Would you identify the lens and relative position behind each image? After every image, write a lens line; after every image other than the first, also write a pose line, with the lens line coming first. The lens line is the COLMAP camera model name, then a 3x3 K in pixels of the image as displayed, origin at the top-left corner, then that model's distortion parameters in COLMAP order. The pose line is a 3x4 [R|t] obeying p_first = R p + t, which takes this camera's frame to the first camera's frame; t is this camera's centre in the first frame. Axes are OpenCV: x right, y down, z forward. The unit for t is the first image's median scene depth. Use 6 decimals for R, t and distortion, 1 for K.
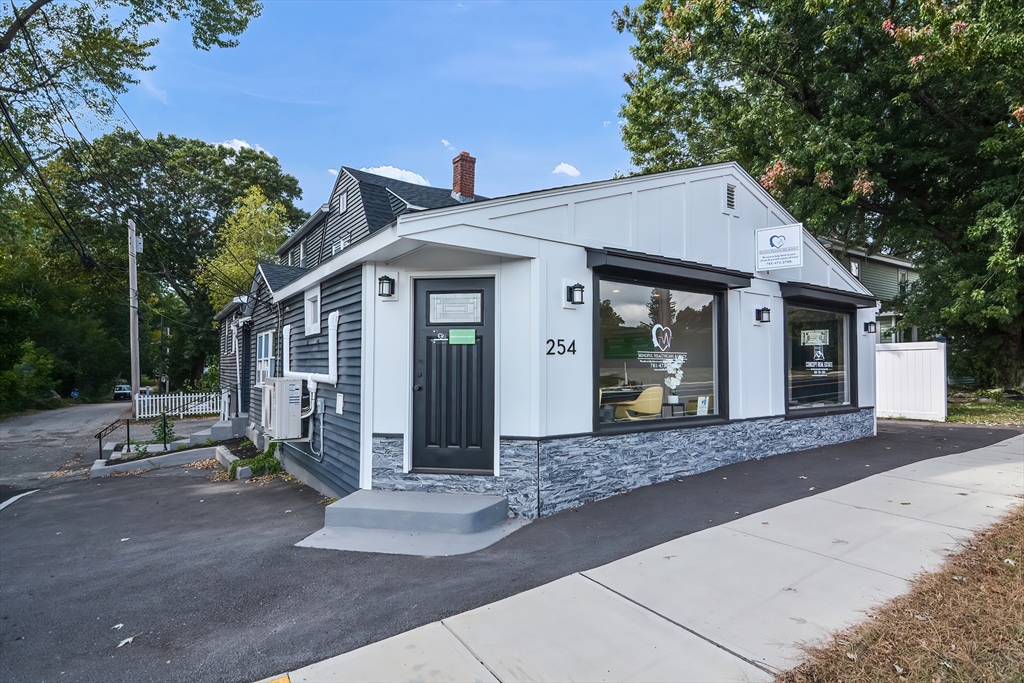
lens RADIAL K [[515.8, 0, 513.0], [0, 515.8, 342.8], [0, 0, 1]] dist [0.000423, -0.004511]
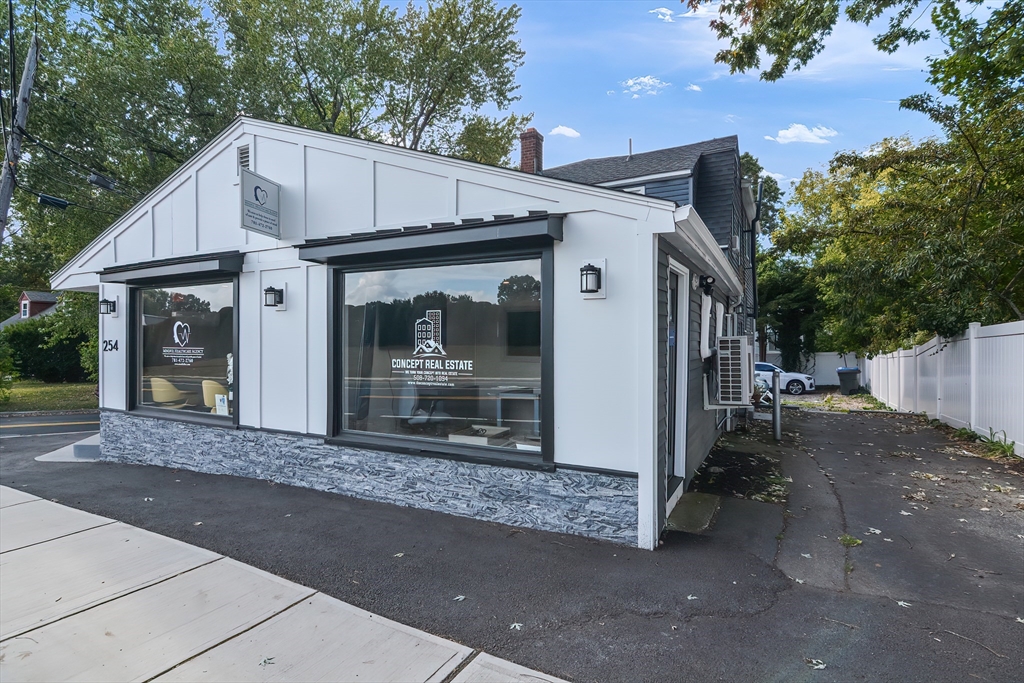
lens RADIAL K [[515.8, 0, 513.0], [0, 515.8, 351.5], [0, 0, 1]] dist [0.000423, -0.004511]
pose [[0.457342, 0.001408, -0.889290, 1.538907], [0.031773, 0.999334, 0.017923, 0.028527], [0.888723, -0.036452, 0.456992, 1.122553]]
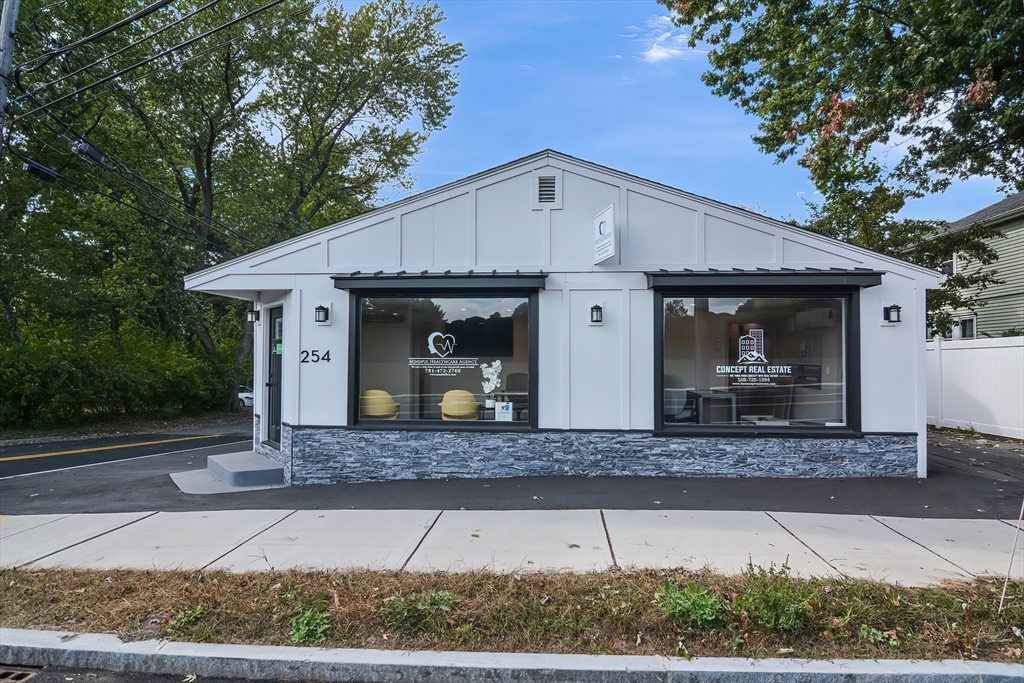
lens RADIAL K [[515.8, 0, 513.0], [0, 515.8, 336.9], [0, 0, 1]] dist [0.000423, -0.004511]
pose [[0.787027, -0.020066, -0.616592, 1.067604], [0.029014, 0.999569, 0.004505, -0.026579], [0.616236, -0.021435, 0.787270, 0.254921]]
